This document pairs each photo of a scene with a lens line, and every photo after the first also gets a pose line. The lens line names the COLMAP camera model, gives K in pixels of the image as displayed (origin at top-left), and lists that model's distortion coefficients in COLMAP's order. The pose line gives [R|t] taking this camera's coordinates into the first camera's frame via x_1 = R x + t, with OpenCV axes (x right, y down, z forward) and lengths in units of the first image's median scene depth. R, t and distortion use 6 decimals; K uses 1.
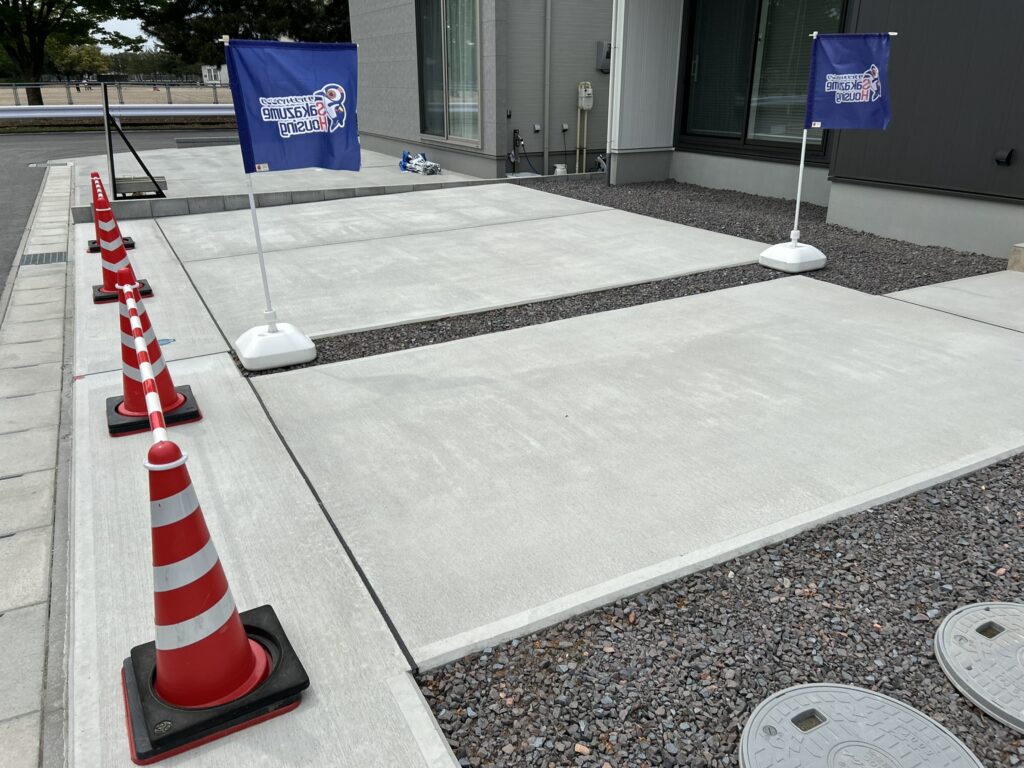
lens RADIAL K [[775.7, 0, 515.6], [0, 775.7, 390.5], [0, 0, 1]] dist [0.052342, -0.059194]
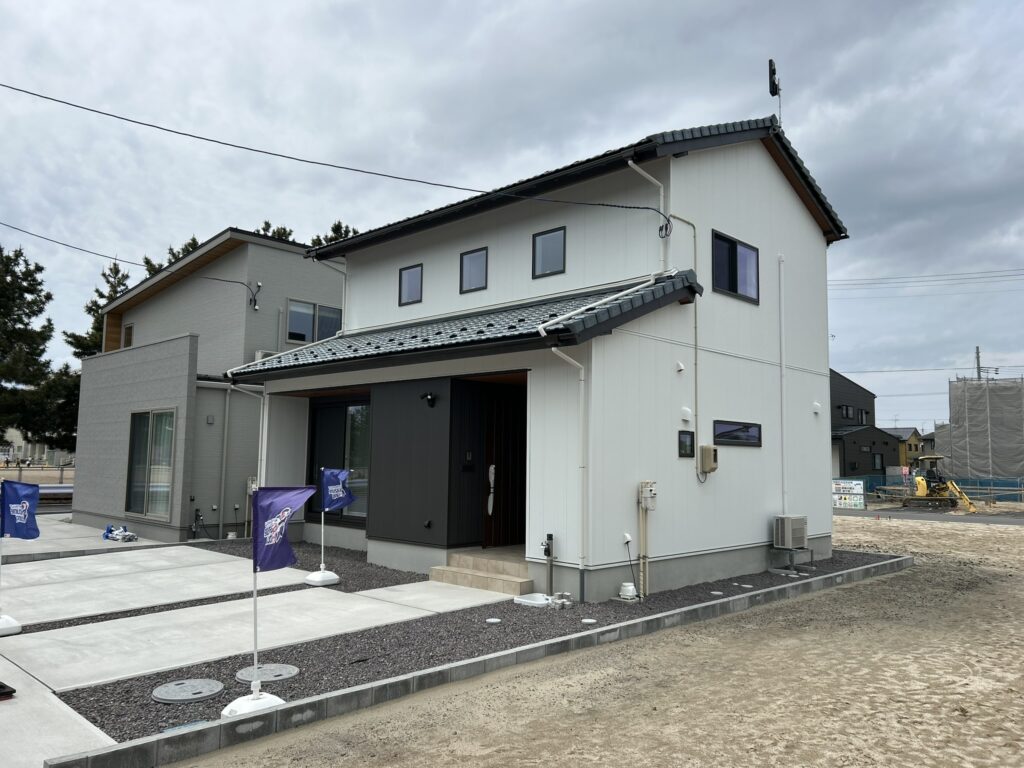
lens RADIAL K [[775.7, 0, 515.6], [0, 775.7, 390.5], [0, 0, 1]] dist [0.052342, -0.059194]
pose [[0.950609, 0.040817, 0.307696, 0.301049], [0.101107, 0.896529, -0.431292, 0.409964], [-0.293463, 0.441100, 0.848122, -1.340021]]
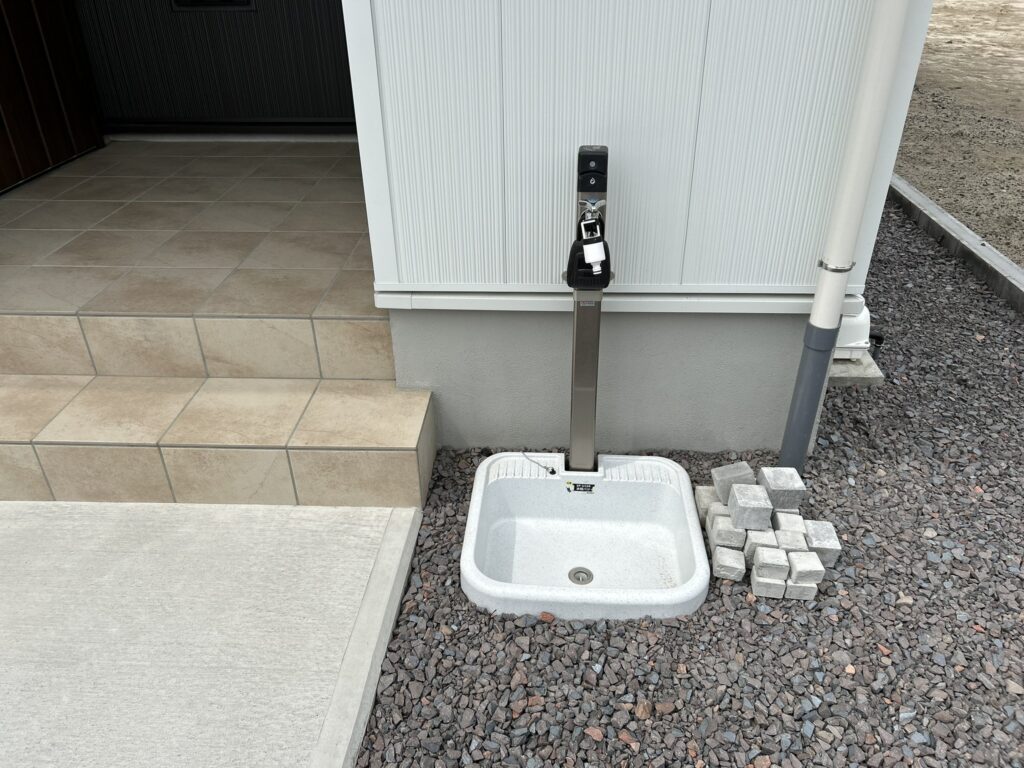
lens RADIAL K [[775.7, 0, 515.6], [0, 775.7, 390.5], [0, 0, 1]] dist [0.052342, -0.059194]
pose [[0.524764, -0.445519, 0.725352, 0.833429], [0.332007, 0.891741, 0.307523, -0.262229], [-0.783833, 0.079445, 0.615869, 0.733389]]
